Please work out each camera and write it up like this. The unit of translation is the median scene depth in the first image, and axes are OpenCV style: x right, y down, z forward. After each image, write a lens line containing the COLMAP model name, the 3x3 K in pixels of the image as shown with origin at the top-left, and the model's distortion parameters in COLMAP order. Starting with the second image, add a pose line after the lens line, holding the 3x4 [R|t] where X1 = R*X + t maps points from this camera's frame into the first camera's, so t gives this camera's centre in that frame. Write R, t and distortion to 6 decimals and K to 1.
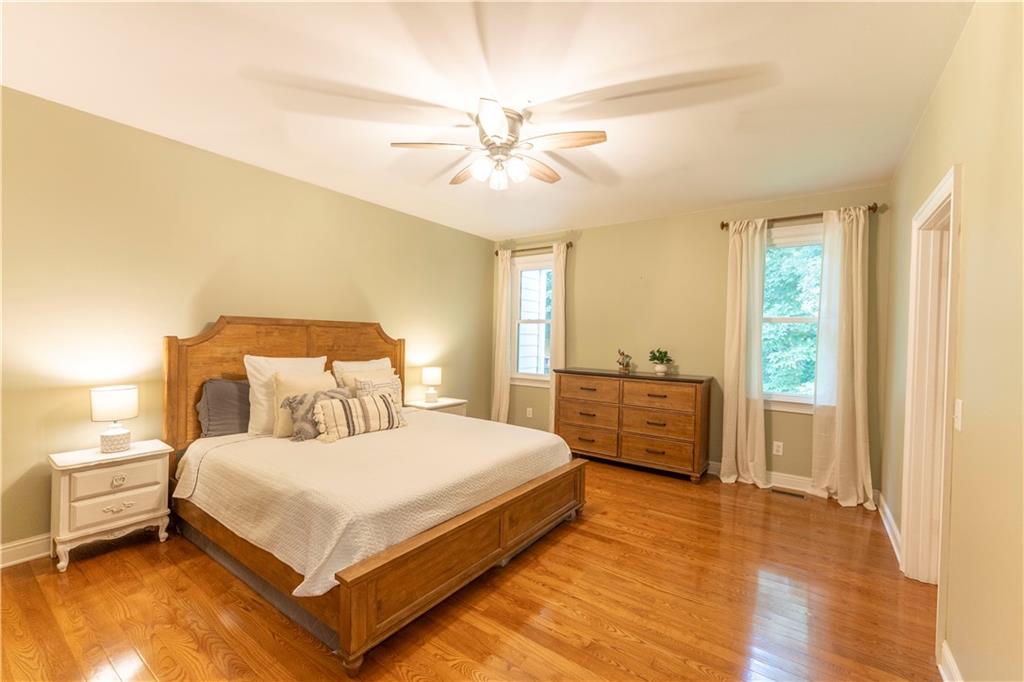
lens RADIAL K [[421.2, 0, 512.0], [0, 421.2, 341.0], [0, 0, 1]] dist [0.001793, 0.000060]
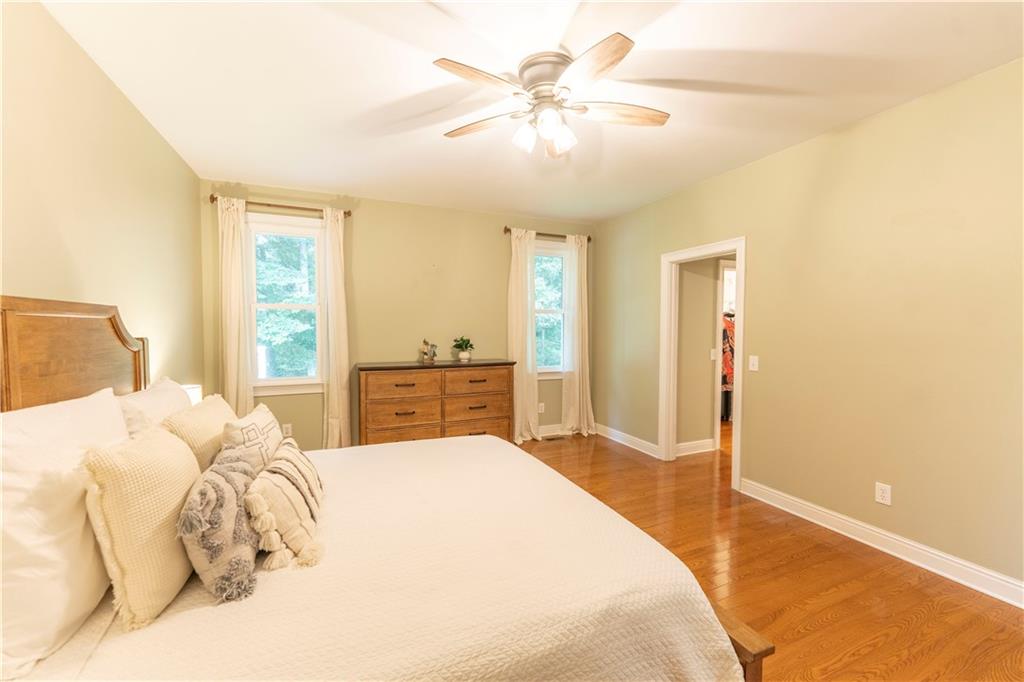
lens RADIAL K [[410.8, 0, 512.3], [0, 410.8, 342.9], [0, 0, 1]] dist [-0.000436, 0.000023]
pose [[0.516376, -0.053184, 0.854709, -0.465363], [0.017118, 0.998511, 0.051790, -0.017222], [-0.856191, -0.012112, 0.516518, 0.374748]]
